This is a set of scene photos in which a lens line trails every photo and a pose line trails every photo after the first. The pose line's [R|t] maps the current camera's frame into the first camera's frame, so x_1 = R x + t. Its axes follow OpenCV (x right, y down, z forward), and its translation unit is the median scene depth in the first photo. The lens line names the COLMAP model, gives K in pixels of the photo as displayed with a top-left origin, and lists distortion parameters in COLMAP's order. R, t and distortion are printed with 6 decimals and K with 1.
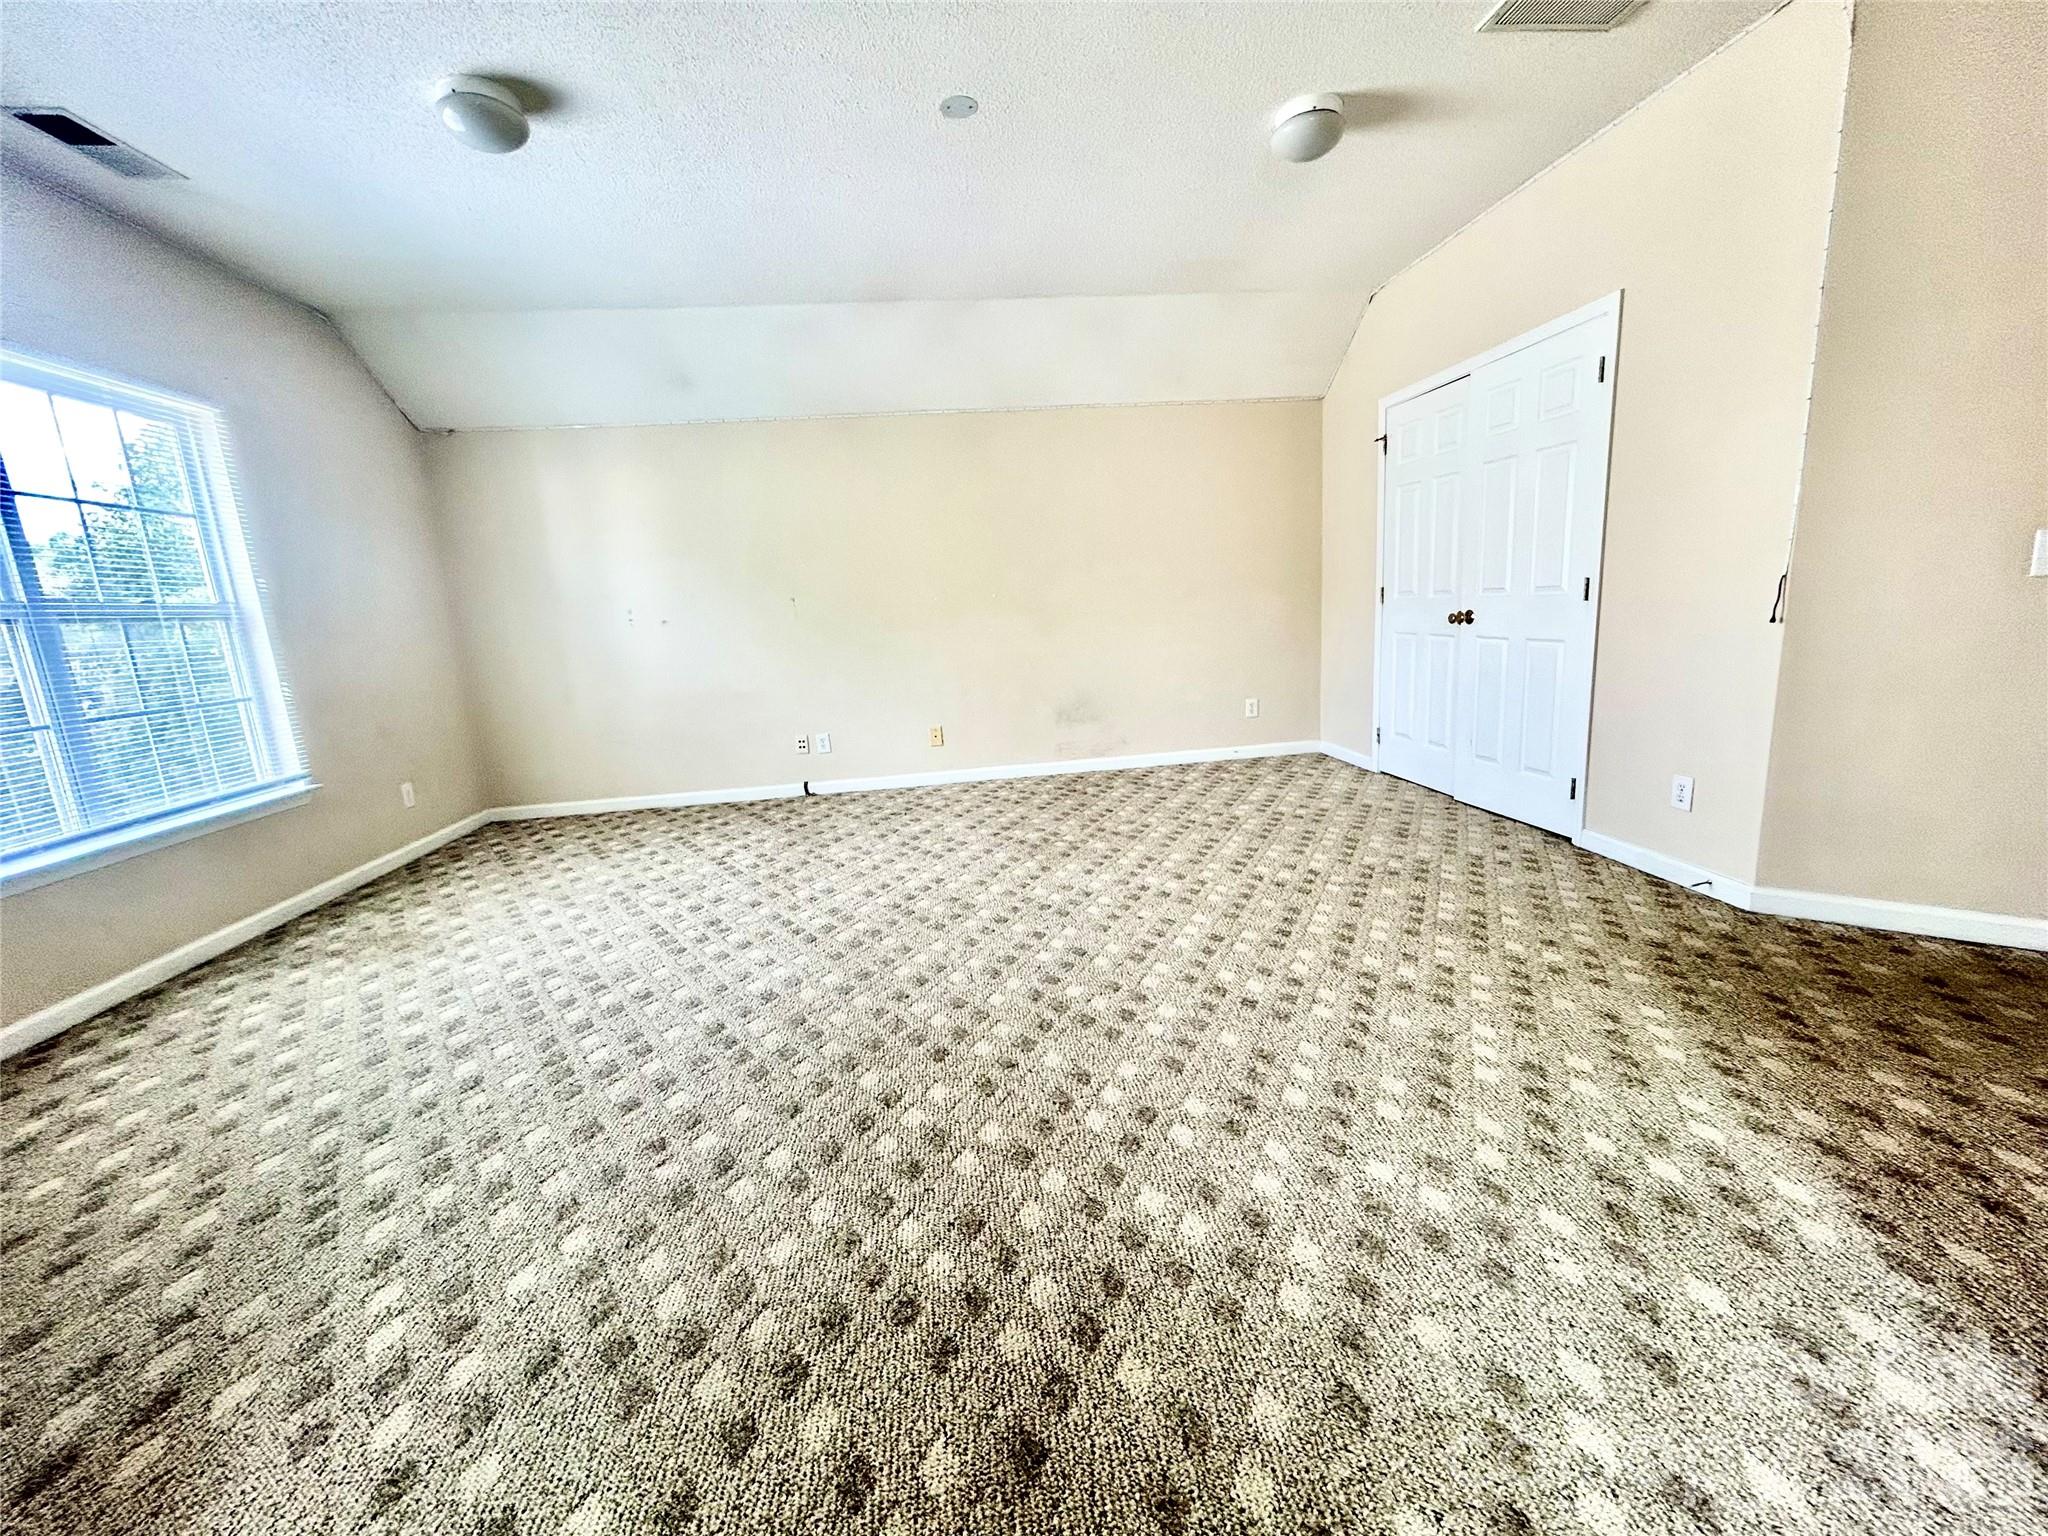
lens RADIAL K [[831.6, 0, 1023.2], [0, 831.6, 774.3], [0, 0, 1]] dist [-0.003930, 0.002053]
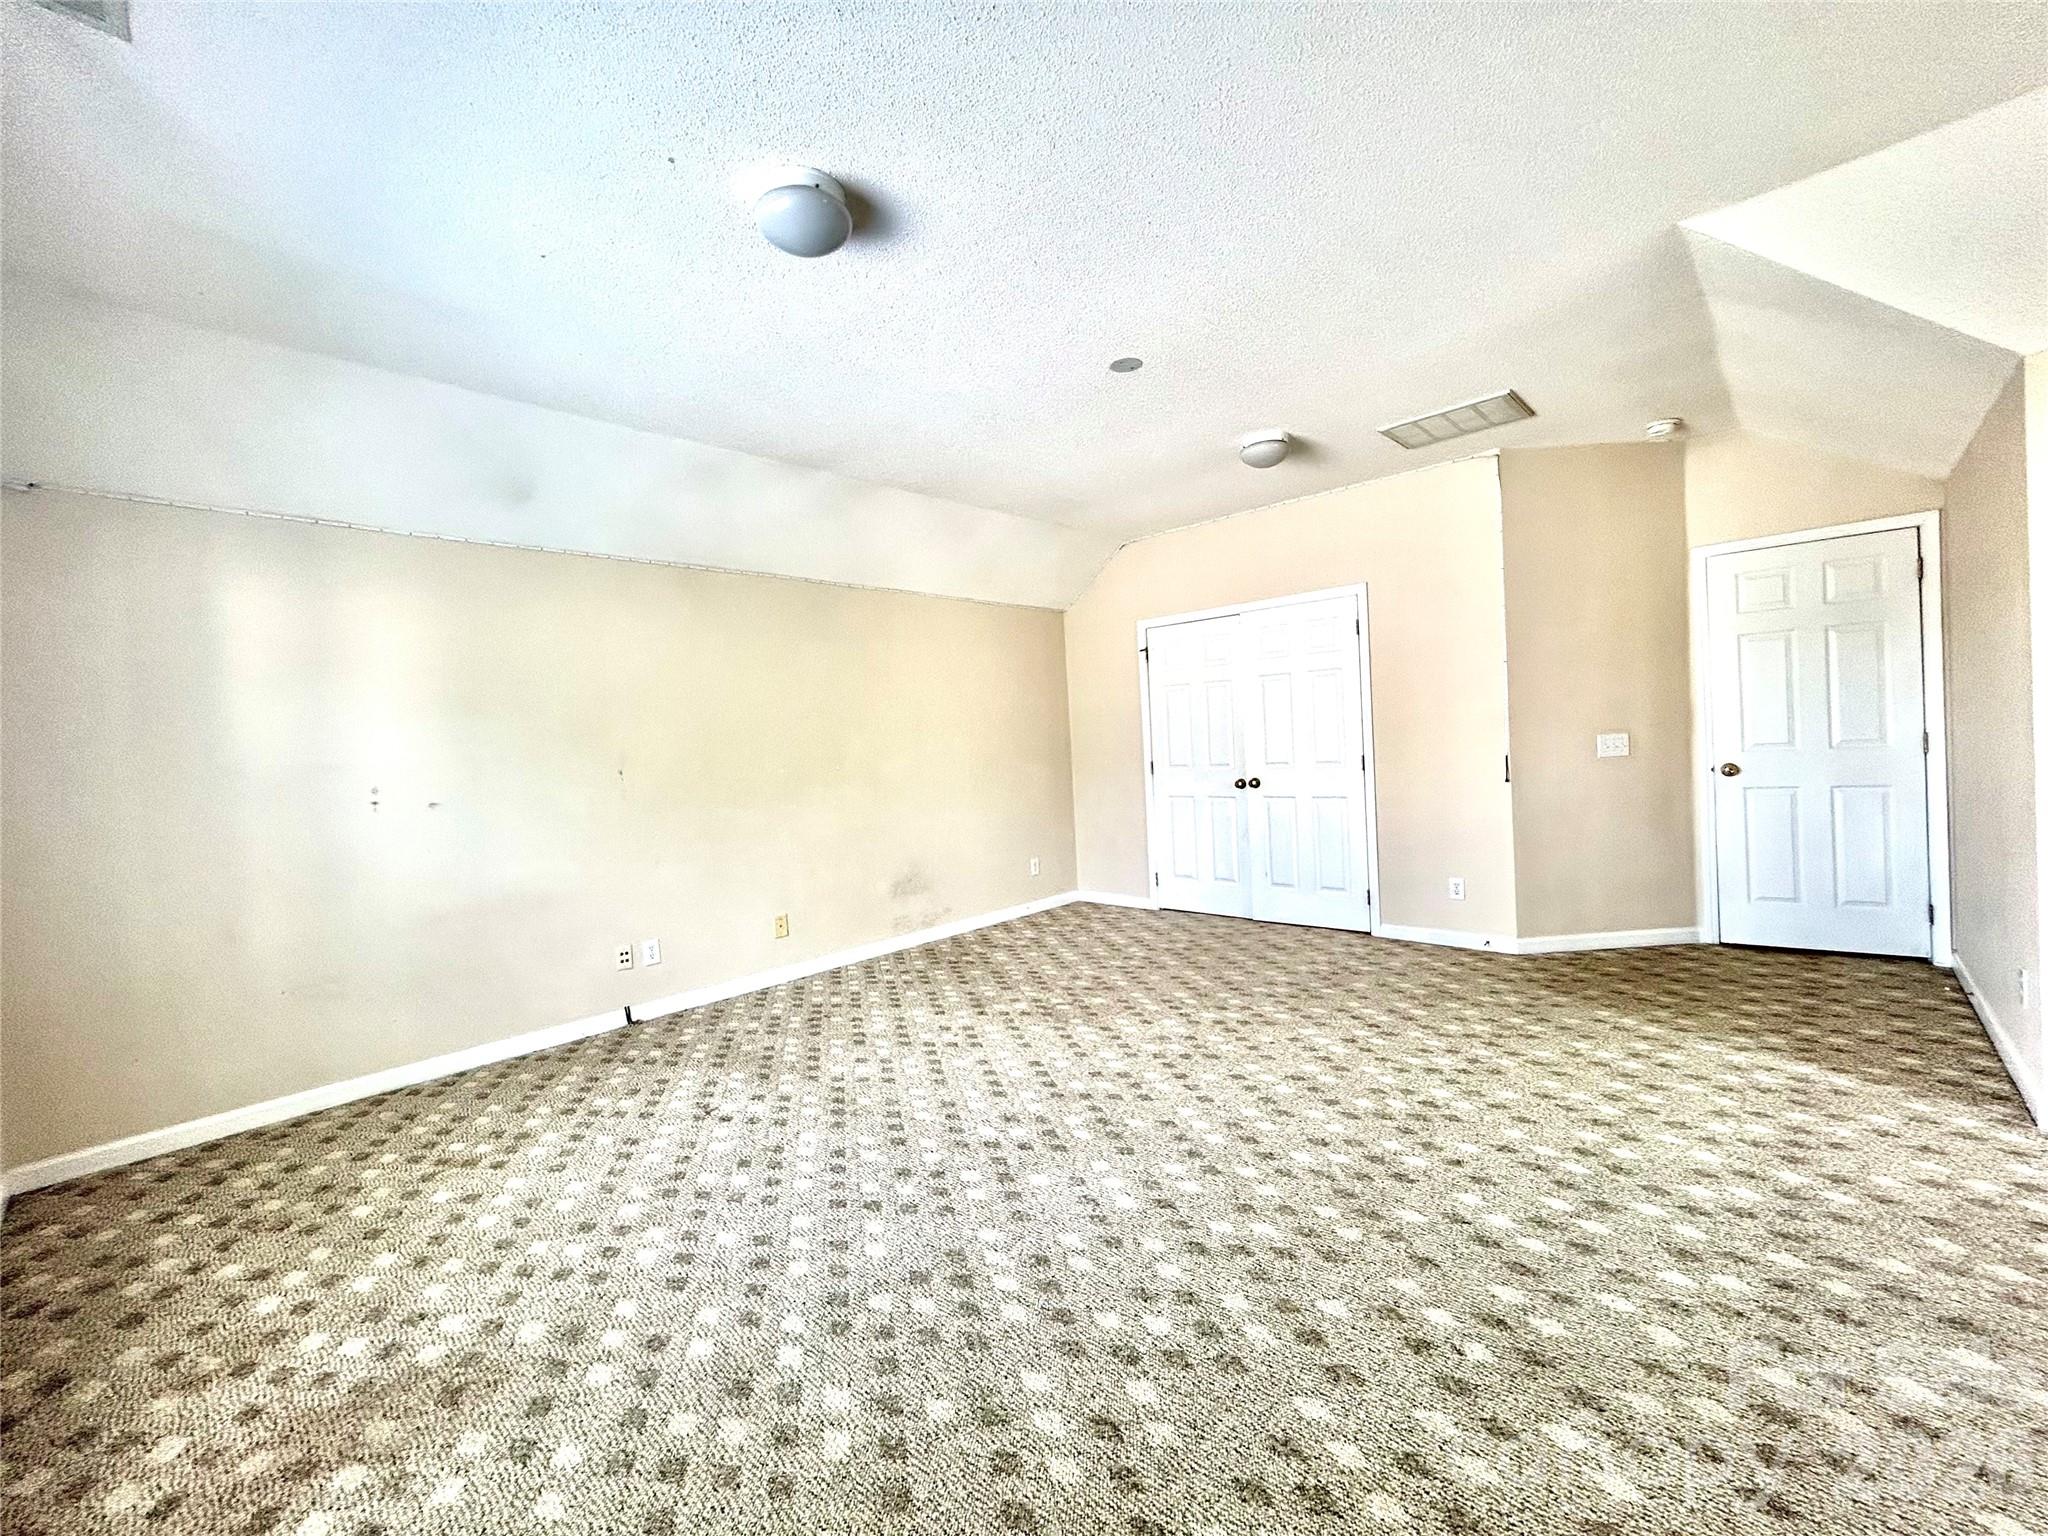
lens RADIAL K [[831.6, 0, 1028.6], [0, 831.6, 775.1], [0, 0, 1]] dist [-0.003930, 0.002053]
pose [[0.763851, -0.005151, 0.645372, -0.741823], [0.136367, 0.978680, -0.153591, -0.050048], [-0.630821, 0.205328, 0.748268, 0.244877]]
